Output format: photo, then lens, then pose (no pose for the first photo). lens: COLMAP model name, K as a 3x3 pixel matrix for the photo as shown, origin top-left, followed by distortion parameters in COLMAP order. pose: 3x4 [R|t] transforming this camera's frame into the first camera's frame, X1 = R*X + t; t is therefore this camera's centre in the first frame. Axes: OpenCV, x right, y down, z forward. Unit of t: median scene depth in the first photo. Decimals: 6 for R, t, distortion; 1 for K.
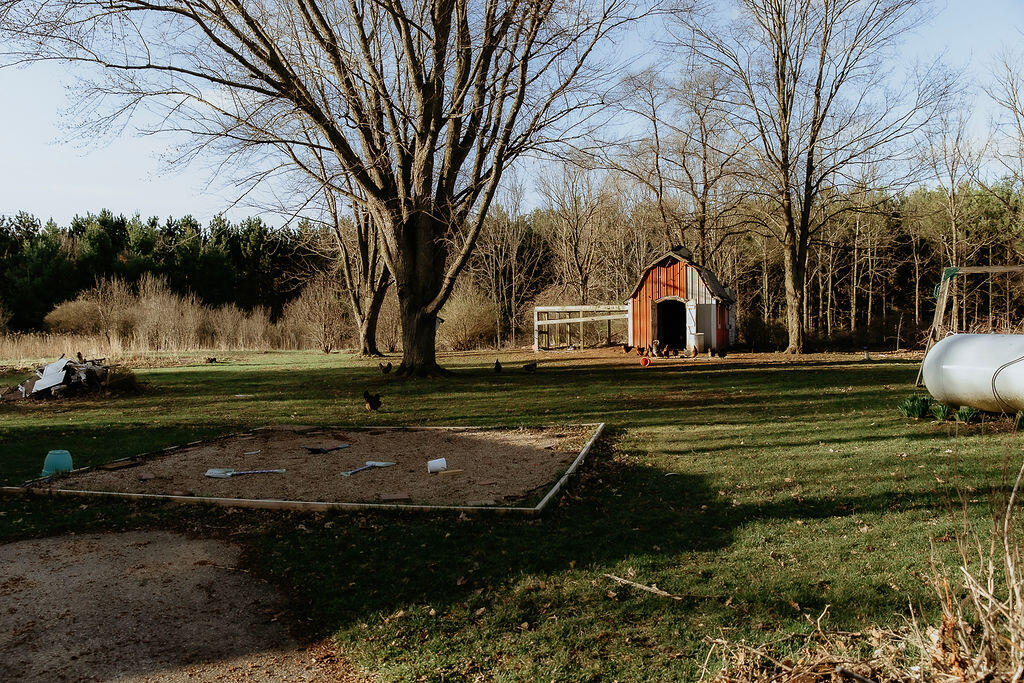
lens RADIAL K [[881.9, 0, 511.1], [0, 881.9, 341.7], [0, 0, 1]] dist [-0.020502, 0.006008]
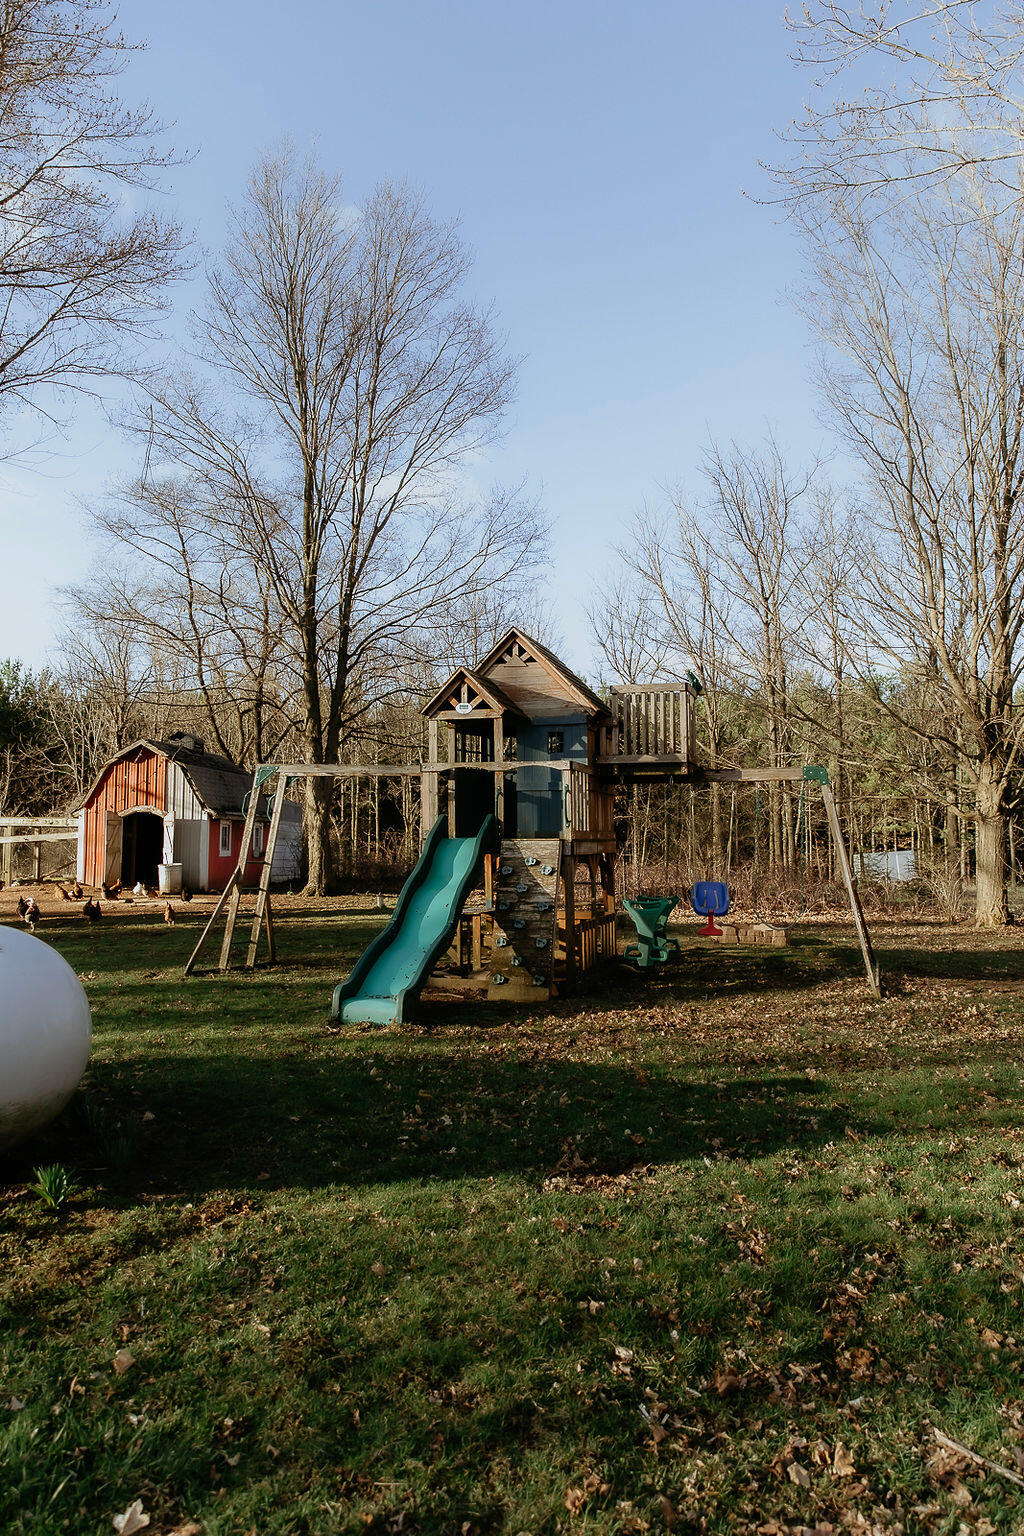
lens RADIAL K [[1043.6, 0, 511.1], [0, 1043.6, 768.7], [0, 0, 1]] dist [0.006252, 0.002339]
pose [[0.964101, 0.036688, 0.262990, 0.244008], [-0.012598, 0.995614, -0.092708, -0.010735], [-0.265238, 0.086067, 0.960334, 0.171549]]
